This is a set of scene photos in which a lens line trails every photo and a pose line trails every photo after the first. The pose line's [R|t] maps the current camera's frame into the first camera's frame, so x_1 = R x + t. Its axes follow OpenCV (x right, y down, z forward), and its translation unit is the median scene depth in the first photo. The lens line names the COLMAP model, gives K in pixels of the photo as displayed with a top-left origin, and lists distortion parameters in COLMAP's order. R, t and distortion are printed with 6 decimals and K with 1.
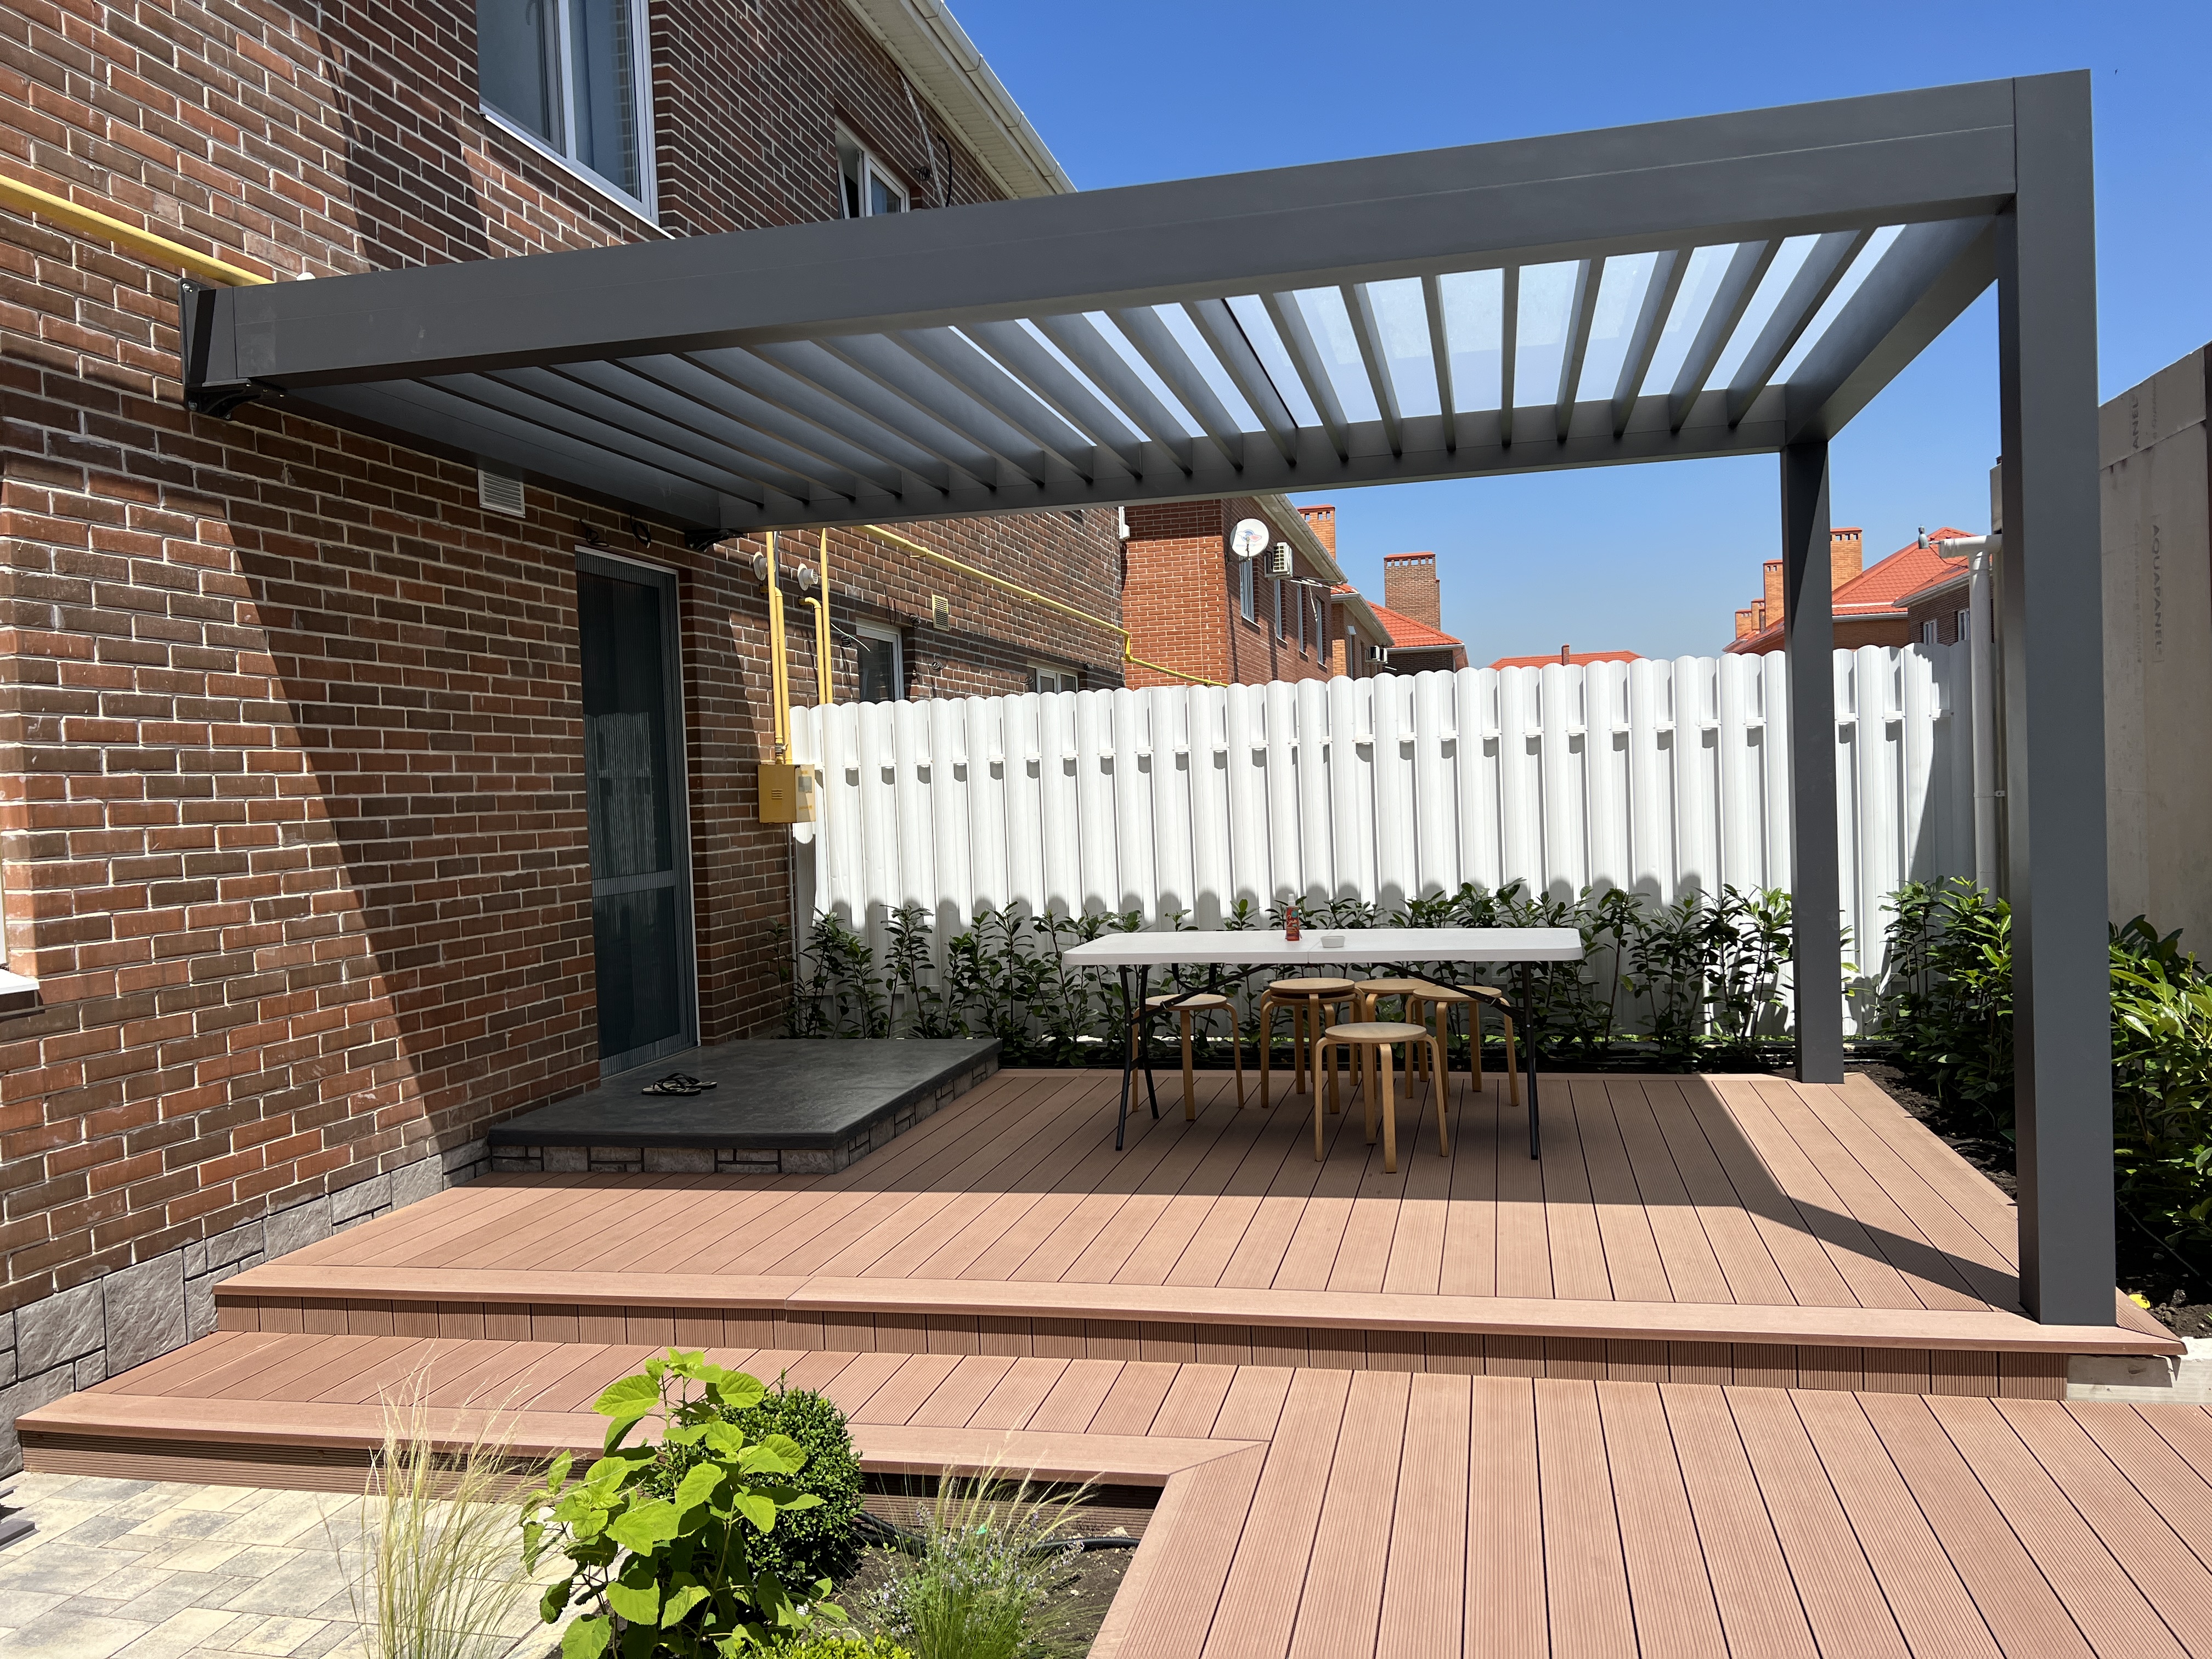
lens RADIAL K [[1668.8, 0, 1124.5], [0, 1668.8, 843.8], [0, 0, 1]] dist [0.051816, -0.056657]
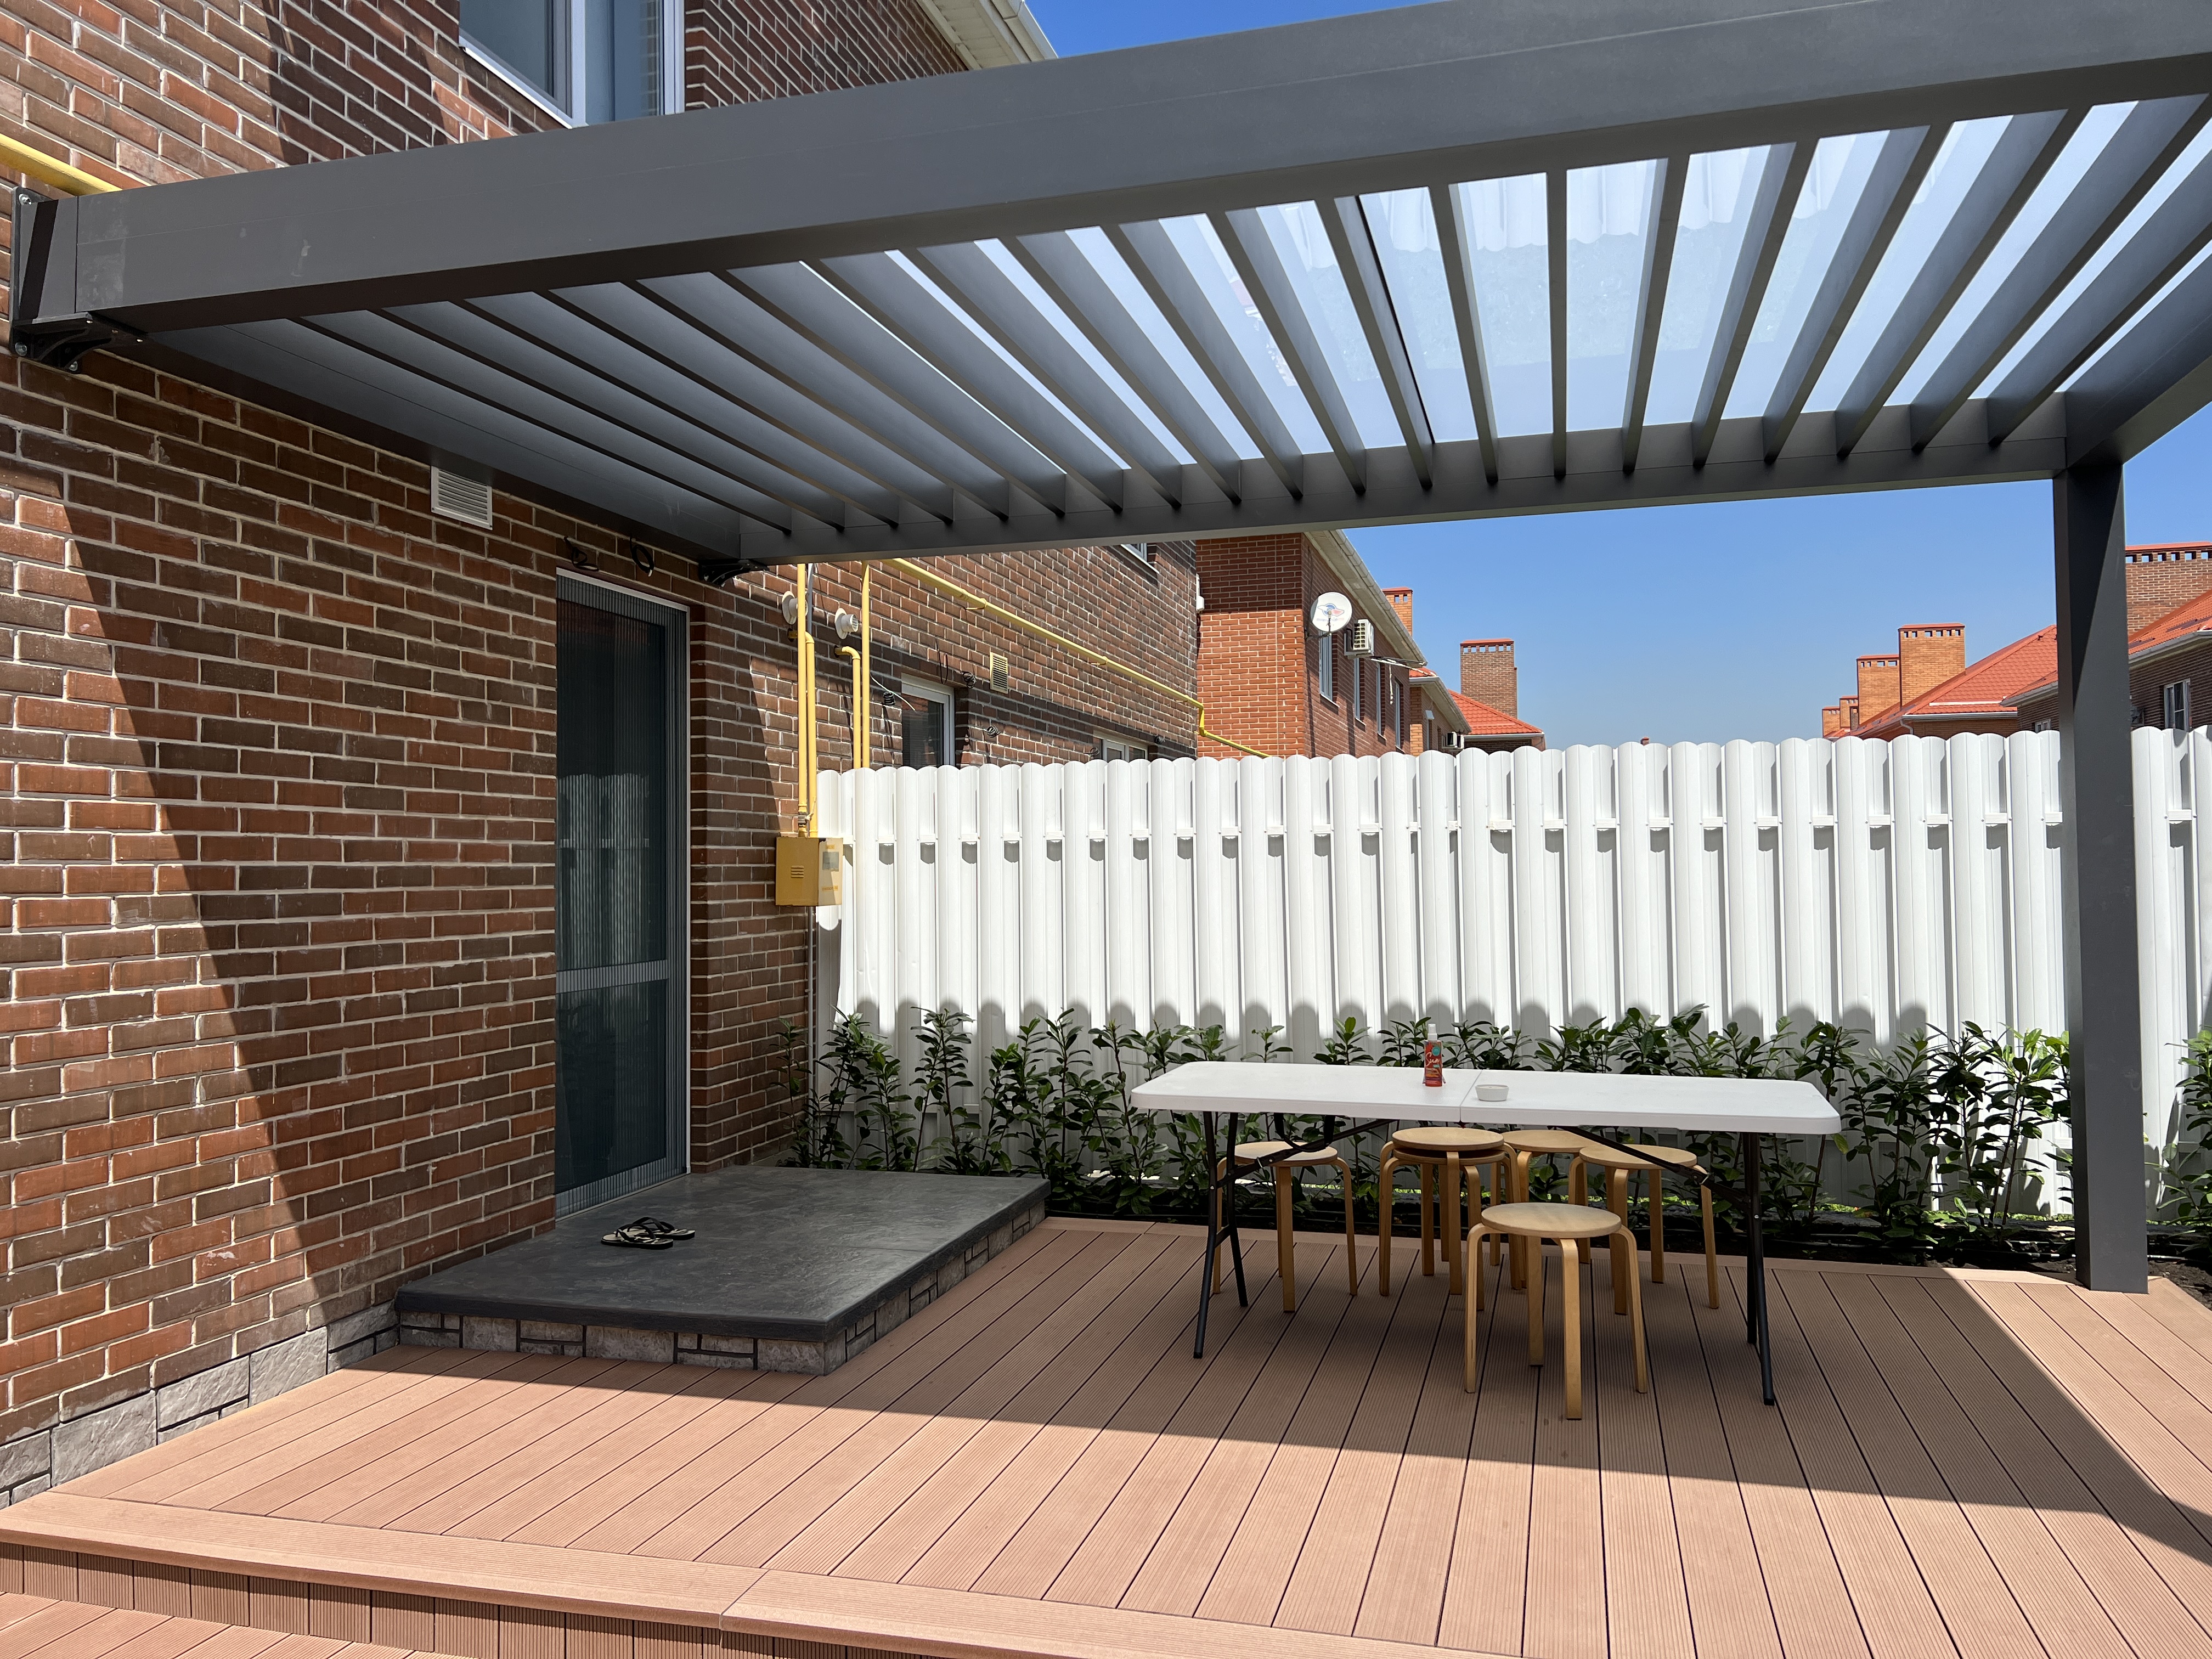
lens RADIAL K [[1657.3, 0, 1089.3], [0, 1657.3, 823.0], [0, 0, 1]] dist [0.049040, -0.048250]
pose [[0.997974, 0.026749, -0.057725, -0.014350], [-0.030237, 0.997715, -0.060421, -0.010495], [0.055977, 0.062044, 0.996502, 0.213098]]
